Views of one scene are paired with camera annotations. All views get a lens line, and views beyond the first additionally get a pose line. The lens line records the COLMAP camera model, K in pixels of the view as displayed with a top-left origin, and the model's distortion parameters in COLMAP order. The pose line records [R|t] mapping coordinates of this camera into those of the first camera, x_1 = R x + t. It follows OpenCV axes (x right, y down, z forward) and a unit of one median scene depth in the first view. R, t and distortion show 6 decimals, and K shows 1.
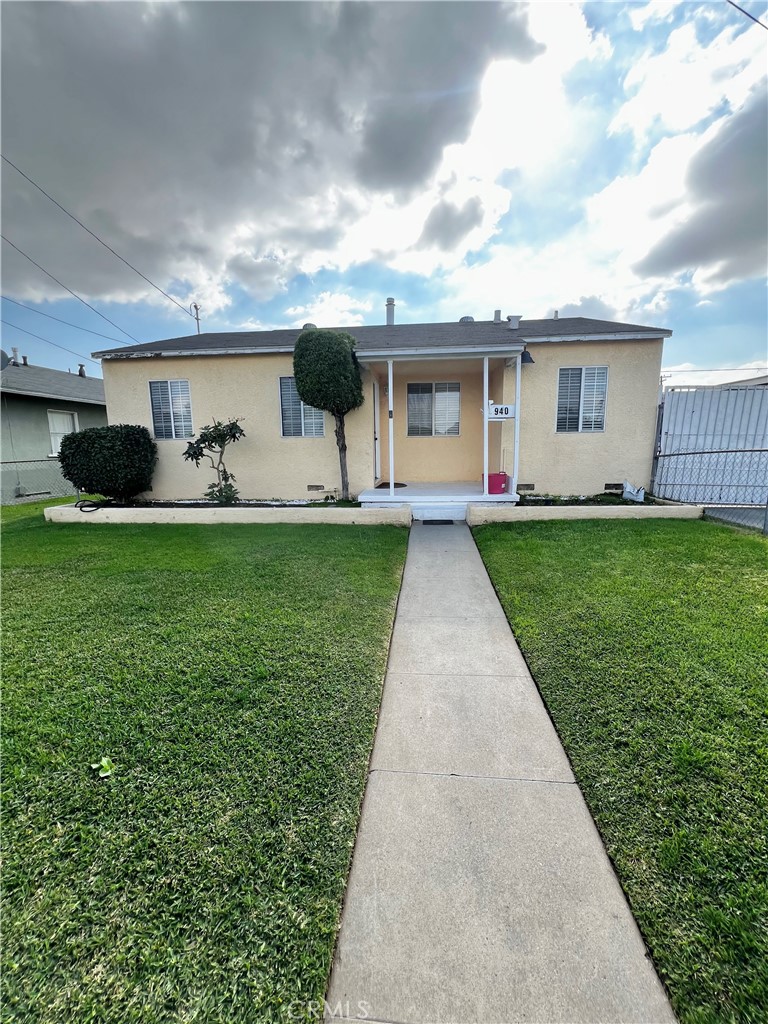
lens RADIAL K [[408.9, 0, 386.6], [0, 408.9, 512.7], [0, 0, 1]] dist [-0.000486, 0.000093]
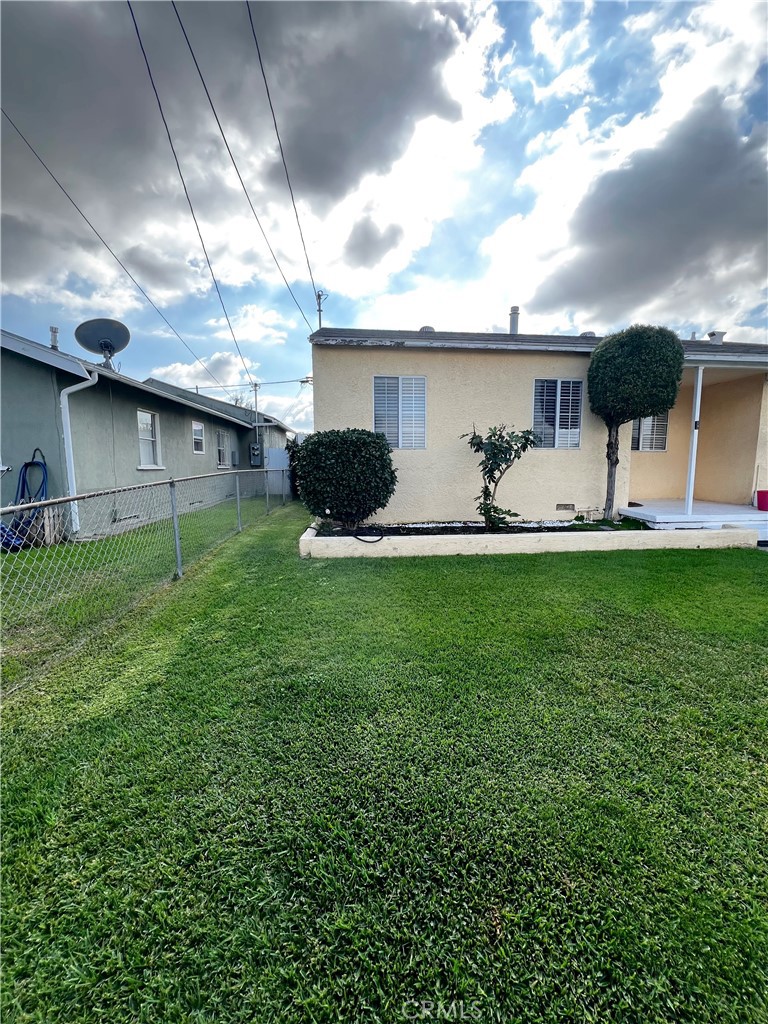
lens RADIAL K [[408.9, 0, 386.6], [0, 408.9, 512.7], [0, 0, 1]] dist [-0.000486, 0.000093]
pose [[0.979983, -0.011860, 0.198725, -0.779204], [0.020110, 0.999015, -0.039551, -0.023727], [-0.198060, 0.042756, 0.979257, 0.240306]]
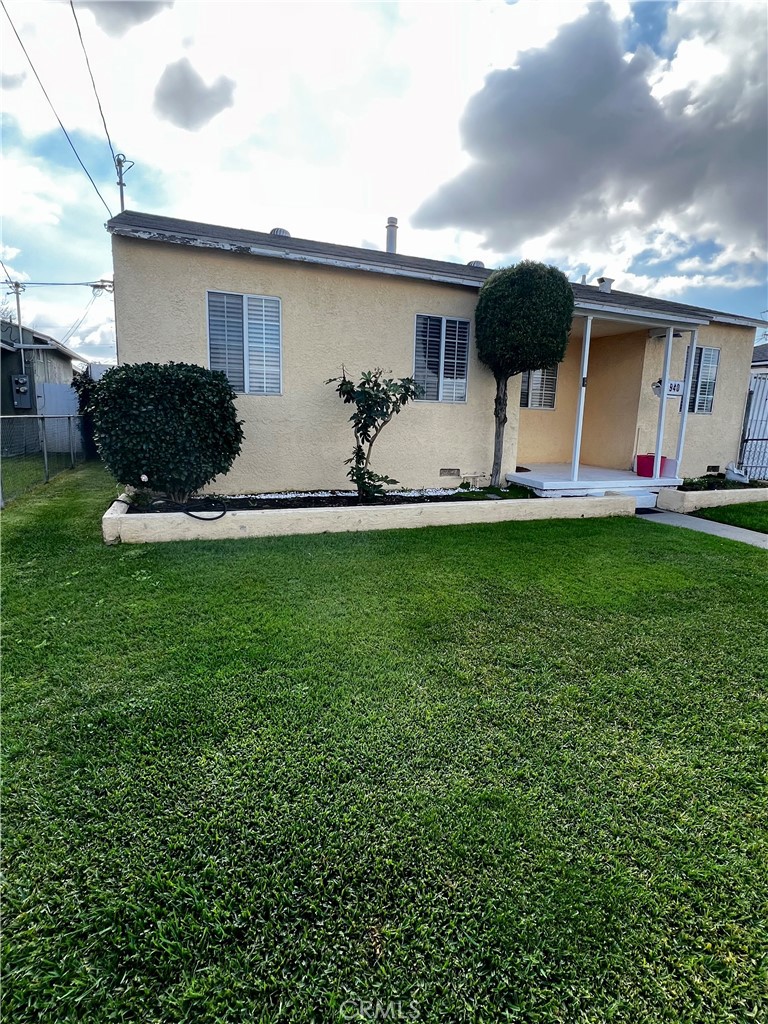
lens RADIAL K [[527.1, 0, 385.9], [0, 527.1, 512.7], [0, 0, 1]] dist [-0.000803, 0.000527]
pose [[0.881426, -0.044373, 0.470233, -0.784181], [0.032361, 0.998911, 0.033602, -0.025489], [-0.471212, -0.014401, 0.881902, 0.233098]]
